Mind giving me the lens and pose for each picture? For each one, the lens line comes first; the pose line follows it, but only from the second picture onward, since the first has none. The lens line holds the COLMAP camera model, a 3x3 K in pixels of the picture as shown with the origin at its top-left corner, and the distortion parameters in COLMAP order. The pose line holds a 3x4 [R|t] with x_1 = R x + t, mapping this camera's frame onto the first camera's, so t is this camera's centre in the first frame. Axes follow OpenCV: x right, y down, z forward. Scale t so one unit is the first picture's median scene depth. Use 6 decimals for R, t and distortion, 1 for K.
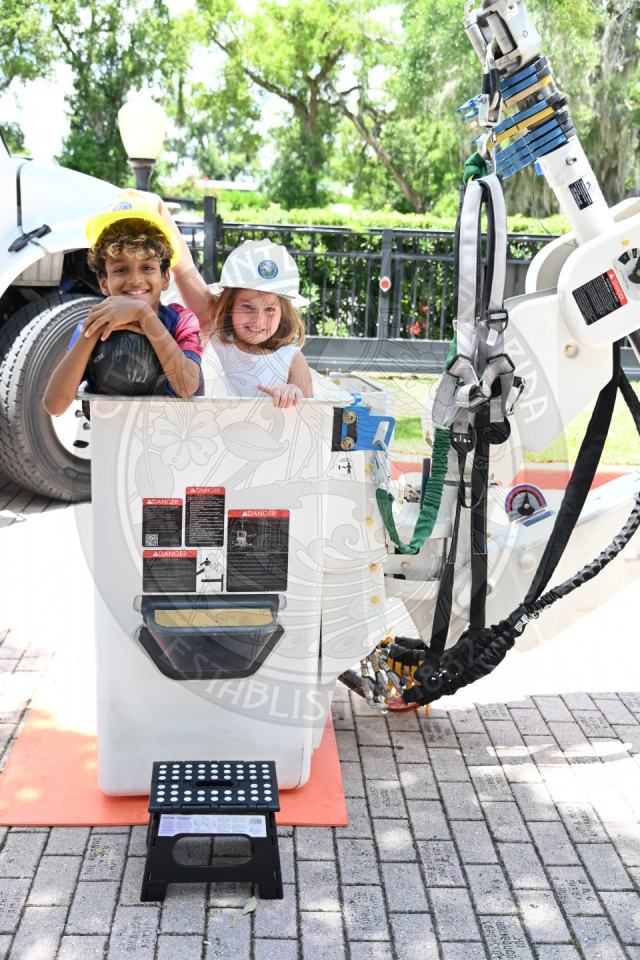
lens RADIAL K [[970.5, 0, 318.4], [0, 970.5, 466.0], [0, 0, 1]] dist [-0.008914, -0.015001]
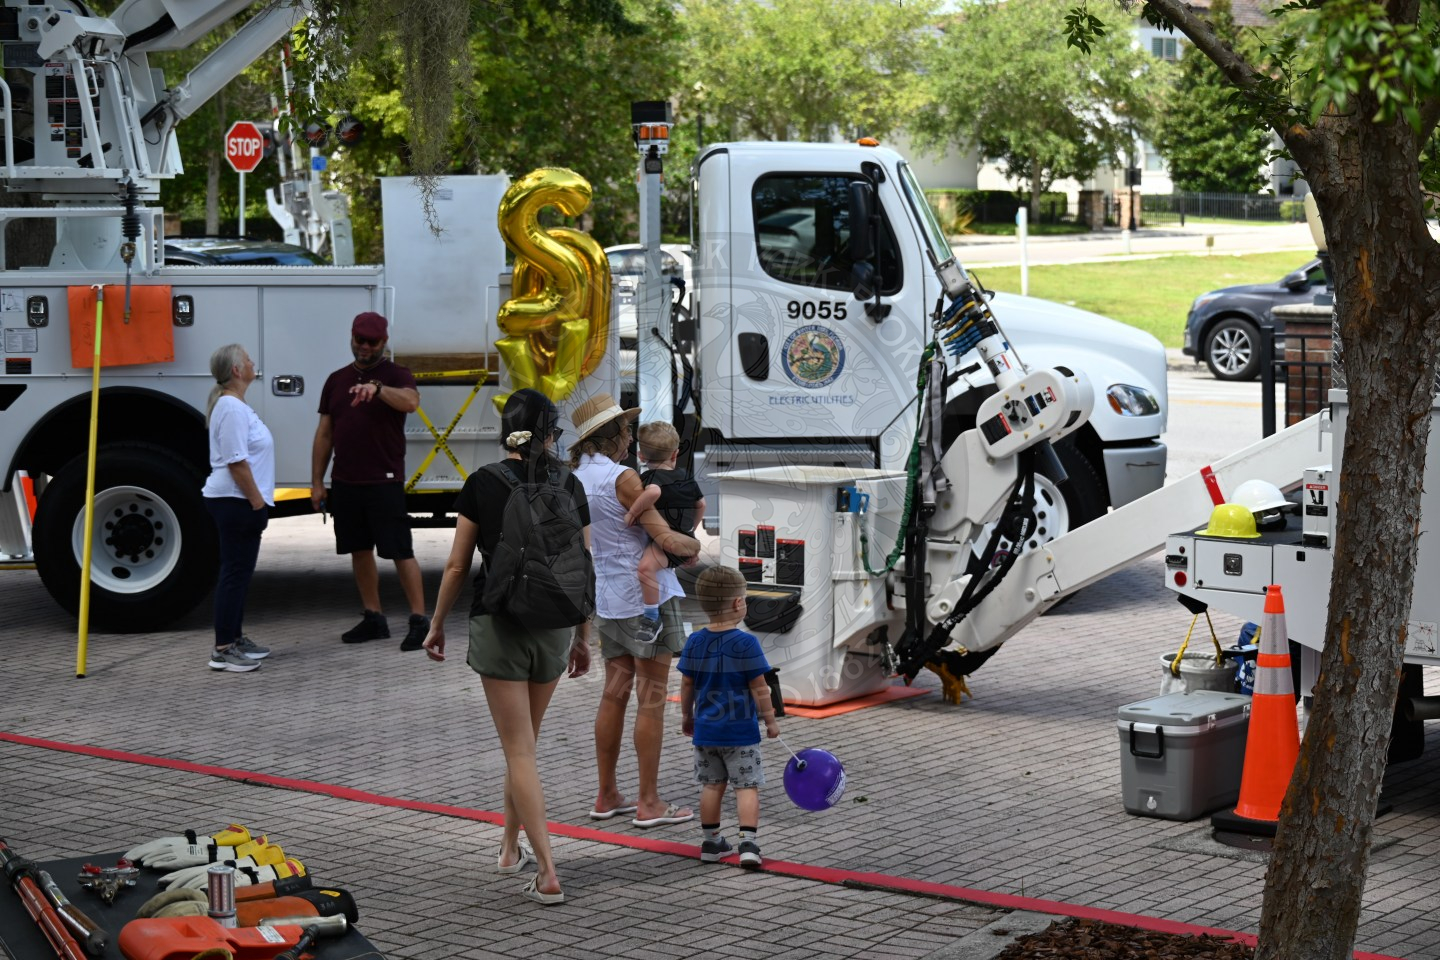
lens RADIAL K [[3086.7, 0, 720.0], [0, 3086.7, 480.0], [0, 0, 1]] dist [0.009504, -0.021992]
pose [[0.737531, 0.009706, -0.675244, 3.173354], [-0.109667, 0.988345, -0.105577, 0.473150], [0.666350, 0.151918, 0.729999, -2.841717]]
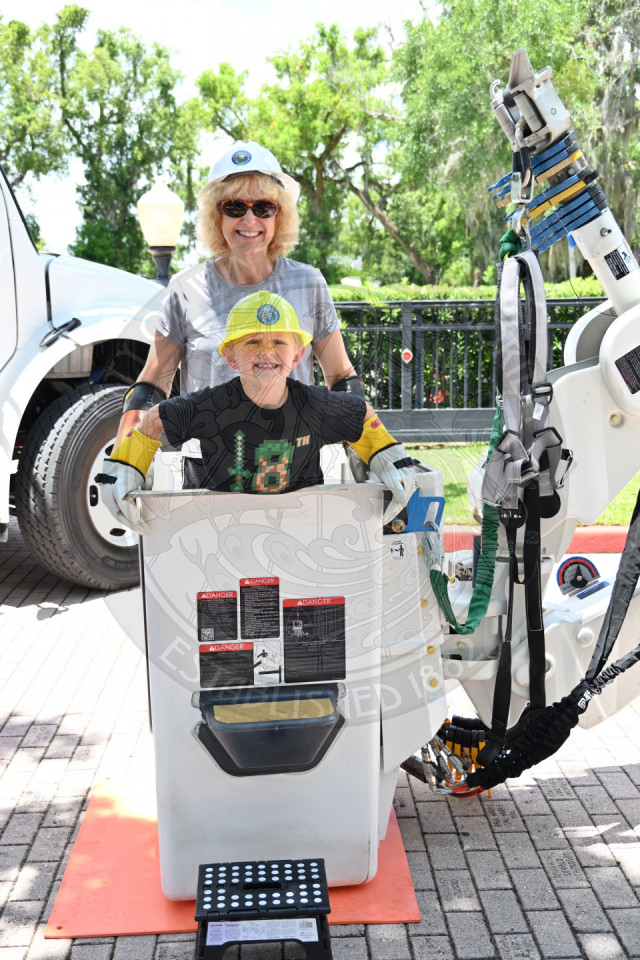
lens RADIAL K [[965.6, 0, 320.0], [0, 965.6, 480.0], [0, 0, 1]] dist [-0.000521, 0.014255]
pose [[0.998540, -0.050871, -0.018154, -0.025521], [0.049754, 0.997110, -0.057411, -0.014800], [0.021022, 0.056424, 0.998186, 0.009665]]
